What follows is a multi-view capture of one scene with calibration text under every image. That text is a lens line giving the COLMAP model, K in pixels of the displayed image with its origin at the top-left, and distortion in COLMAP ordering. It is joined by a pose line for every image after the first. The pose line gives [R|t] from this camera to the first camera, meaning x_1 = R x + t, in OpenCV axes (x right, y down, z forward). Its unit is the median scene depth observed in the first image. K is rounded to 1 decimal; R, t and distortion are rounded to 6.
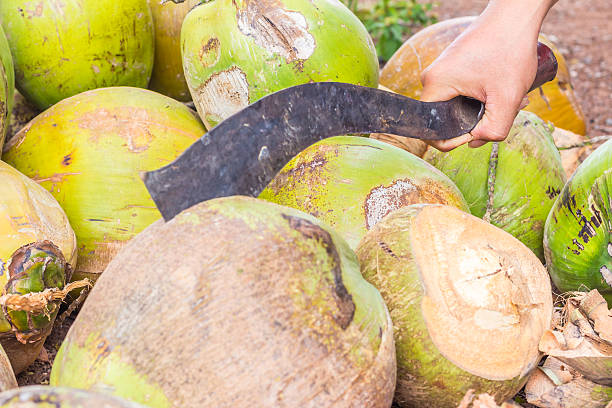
lens RADIAL K [[1468.5, 0, 306.0], [0, 1468.5, 204.0], [0, 0, 1]] dist [-0.103339, -0.068267]
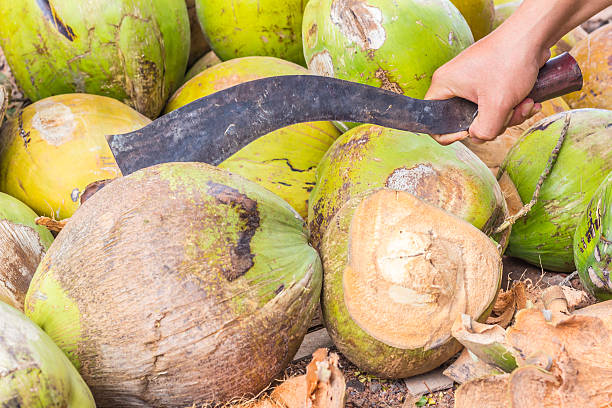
lens RADIAL K [[1468.5, 0, 306.0], [0, 1468.5, 204.0], [0, 0, 1]] dist [-0.103339, -0.068267]
pose [[0.888465, 0.132952, -0.439264, 0.557172], [-0.109797, 0.990901, 0.077840, -0.073535], [0.445617, -0.020928, 0.894979, -0.063120]]
